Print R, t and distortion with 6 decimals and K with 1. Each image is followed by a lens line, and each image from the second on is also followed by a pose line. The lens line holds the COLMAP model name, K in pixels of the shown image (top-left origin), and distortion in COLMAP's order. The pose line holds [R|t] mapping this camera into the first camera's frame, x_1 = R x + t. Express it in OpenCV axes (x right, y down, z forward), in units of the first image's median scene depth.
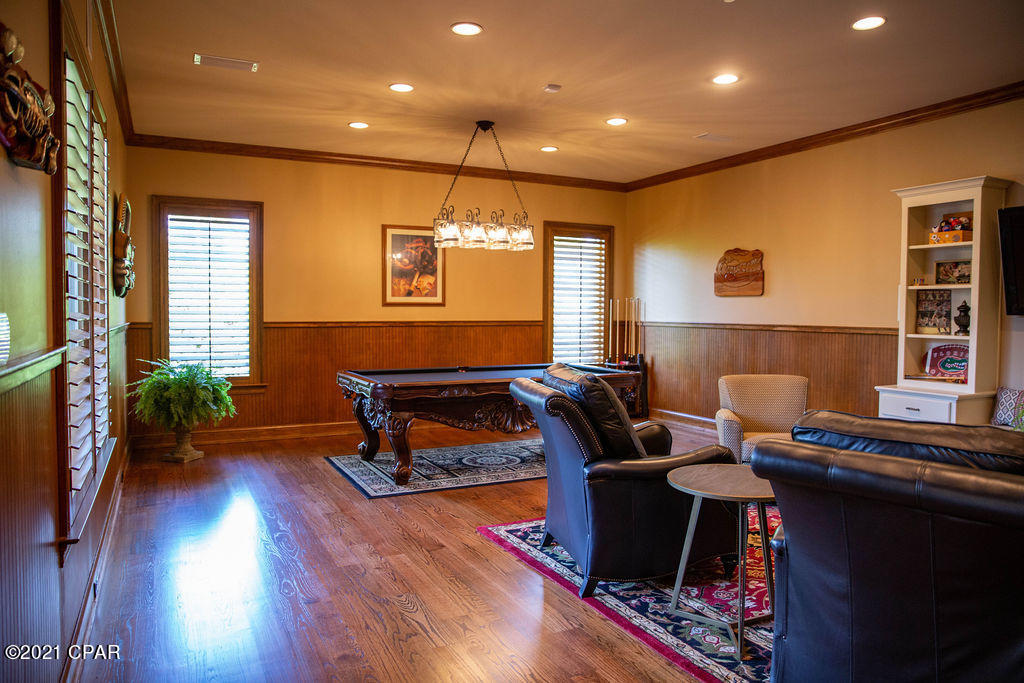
lens RADIAL K [[698.2, 0, 511.2], [0, 698.2, 334.2], [0, 0, 1]] dist [-0.037893, 0.005795]
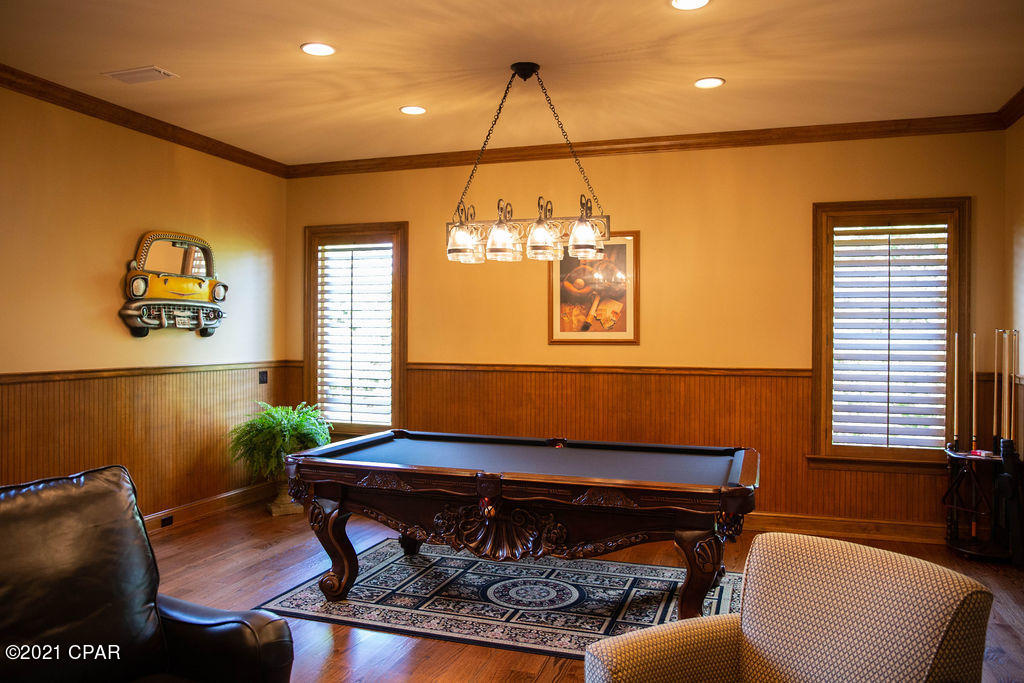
lens RADIAL K [[768.1, 0, 512.2], [0, 768.1, 337.8], [0, 0, 1]] dist [-0.055177, 0.000420]
pose [[0.704741, 0.002562, -0.709460, 0.376761], [-0.026081, 0.999411, -0.022299, -0.029000], [0.708985, 0.034218, 0.704393, 0.411075]]
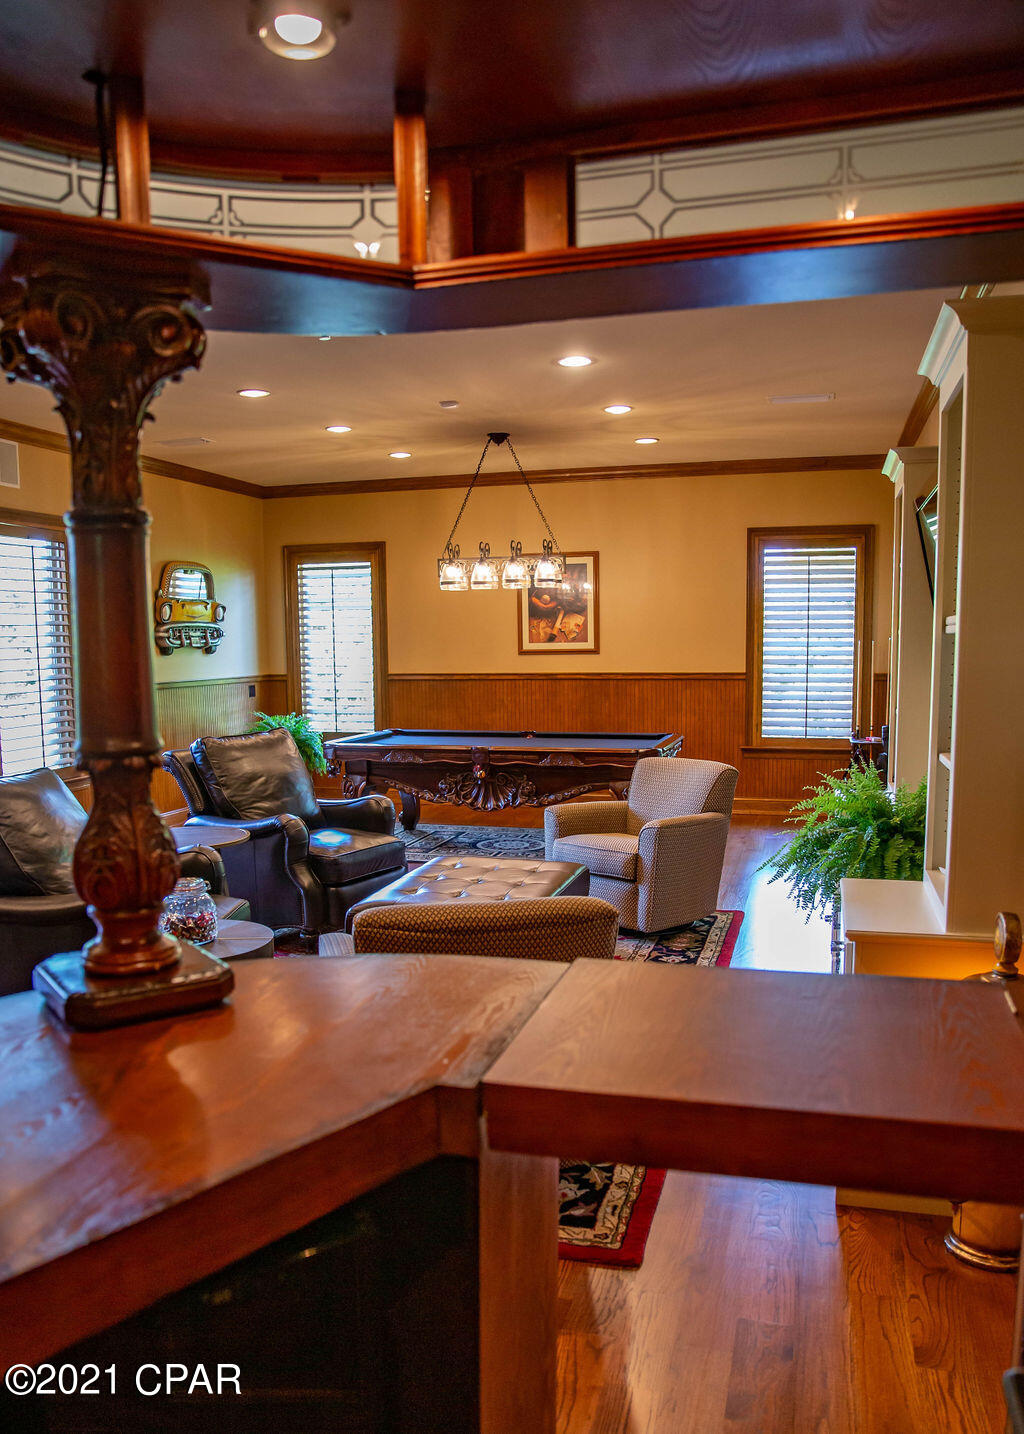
lens RADIAL K [[1138.1, 0, 500.9], [0, 1138.1, 801.3], [0, 0, 1]] dist [-0.096800, 0.000919]
pose [[0.731555, 0.083140, -0.676695, 0.737853], [-0.008421, 0.993563, 0.112967, -0.020521], [0.681731, -0.076943, 0.727546, 0.003320]]
